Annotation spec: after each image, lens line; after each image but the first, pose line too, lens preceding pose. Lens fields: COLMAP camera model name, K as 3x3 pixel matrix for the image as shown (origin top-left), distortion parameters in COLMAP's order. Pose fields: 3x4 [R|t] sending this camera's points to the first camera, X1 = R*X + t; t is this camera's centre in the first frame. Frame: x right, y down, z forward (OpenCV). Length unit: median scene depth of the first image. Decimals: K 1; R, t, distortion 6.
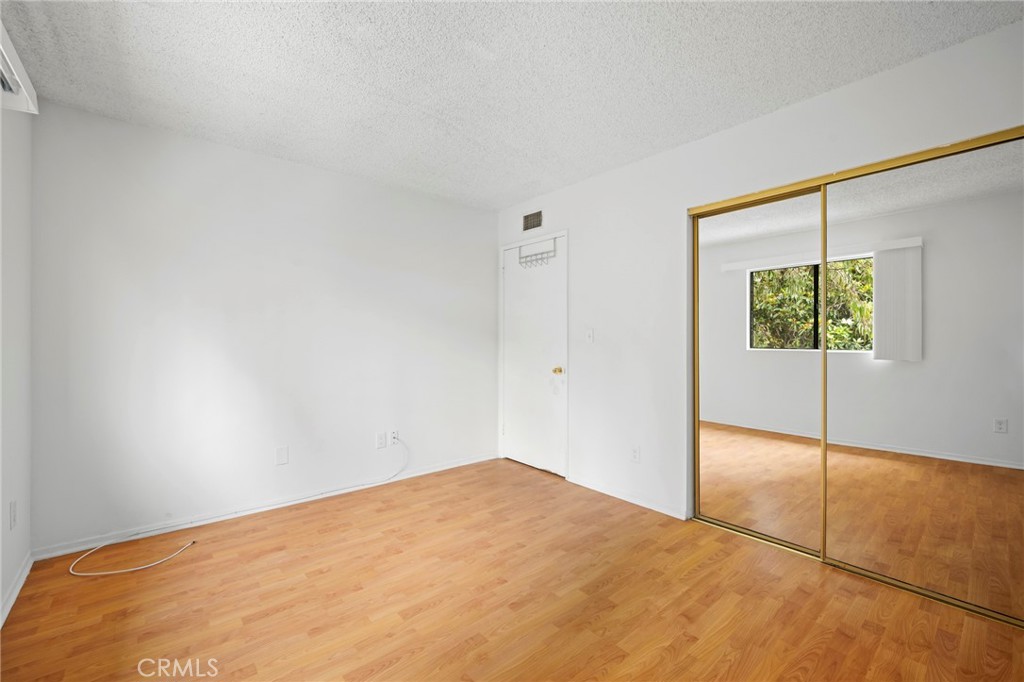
lens RADIAL K [[423.3, 0, 512.0], [0, 423.3, 341.0], [0, 0, 1]] dist [0.000043, -0.000004]
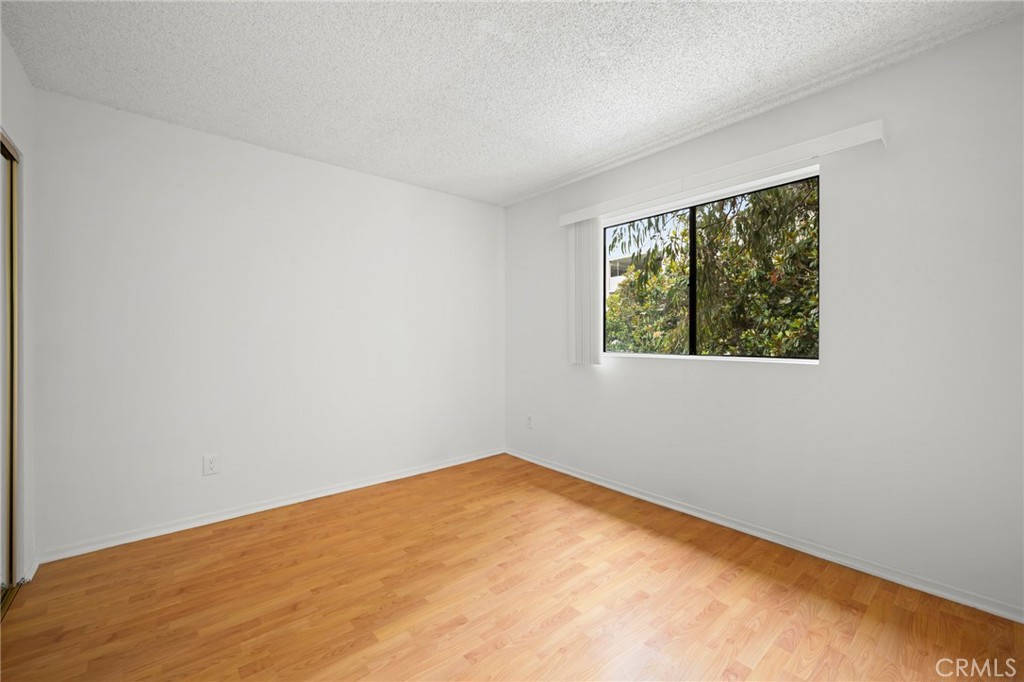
lens RADIAL K [[415.8, 0, 512.0], [0, 415.8, 341.0], [0, 0, 1]] dist [0.000034, 0.000004]
pose [[-0.999972, 0.003572, -0.006587, -0.106510], [0.003542, 0.999984, 0.004458, 0.005316], [0.006603, 0.004434, -0.999968, 1.983888]]
